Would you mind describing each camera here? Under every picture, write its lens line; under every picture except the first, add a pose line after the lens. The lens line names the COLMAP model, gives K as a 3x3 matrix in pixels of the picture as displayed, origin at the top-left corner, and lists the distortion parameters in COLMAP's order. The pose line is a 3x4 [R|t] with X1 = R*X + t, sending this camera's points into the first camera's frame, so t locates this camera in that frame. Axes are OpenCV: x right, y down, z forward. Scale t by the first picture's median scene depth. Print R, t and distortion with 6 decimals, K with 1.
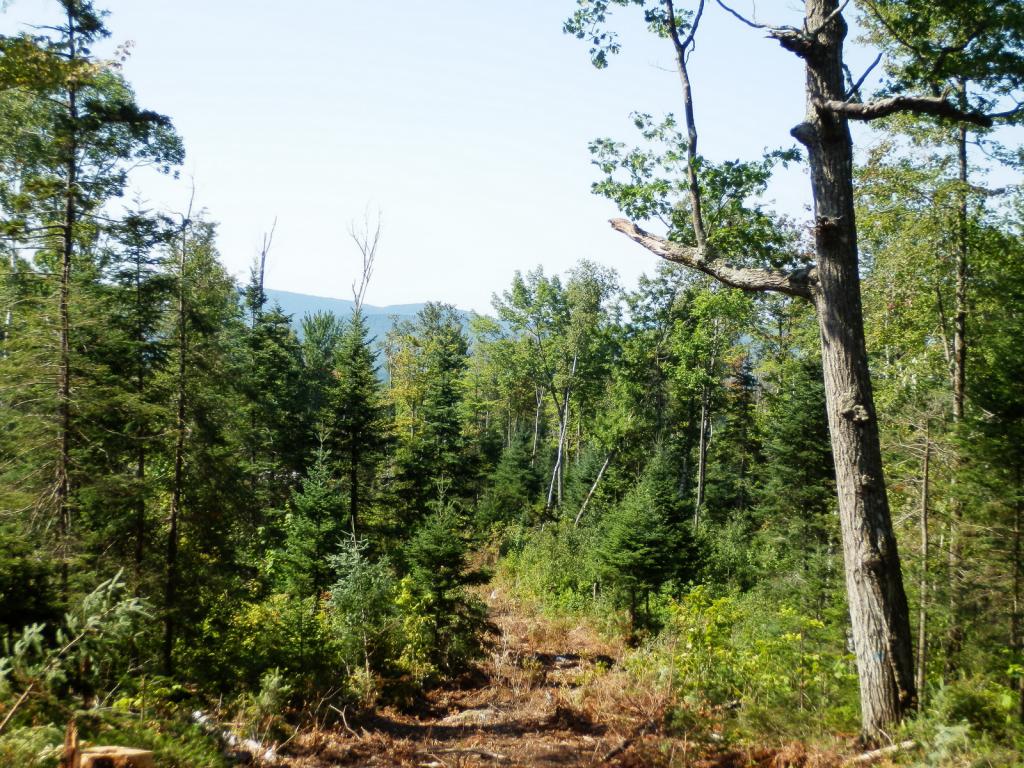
lens RADIAL K [[1707.5, 0, 512.5], [0, 1707.5, 385.1], [0, 0, 1]] dist [-0.023550, 0.000000]
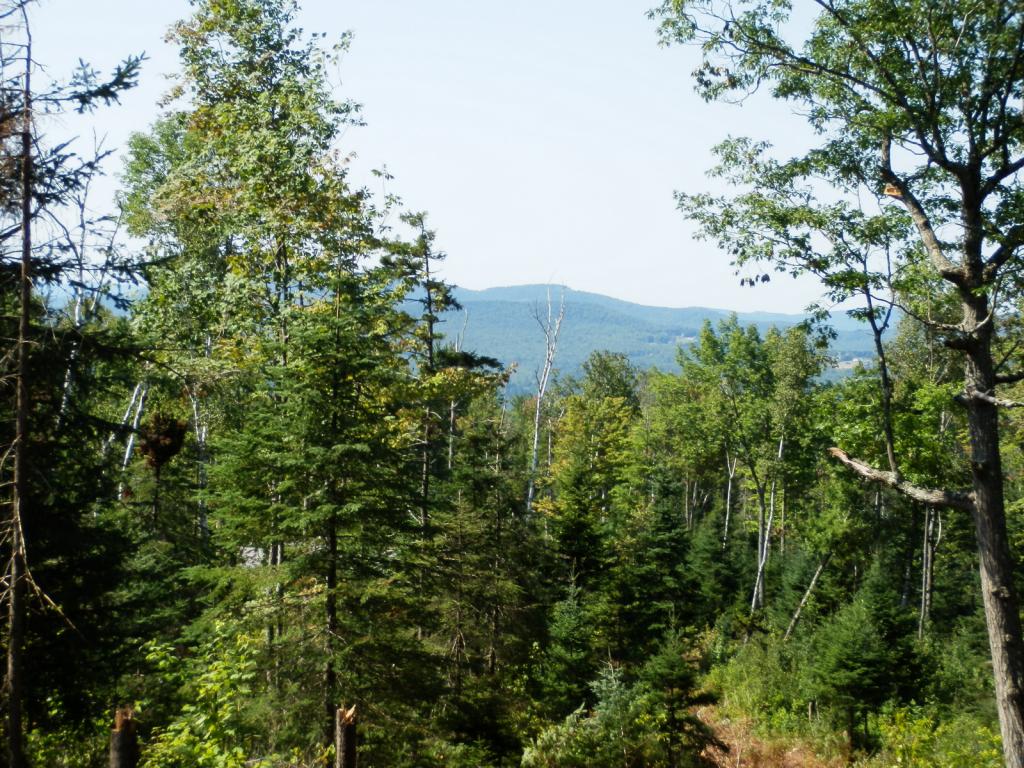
lens RADIAL K [[2525.3, 0, 511.9], [0, 2525.3, 382.7], [0, 0, 1]] dist [0.115130, 0.000000]
pose [[0.998008, -0.007890, -0.062588, -0.027225], [0.007416, 0.999942, -0.007800, -0.050959], [0.062646, 0.007320, 0.998009, -0.409230]]
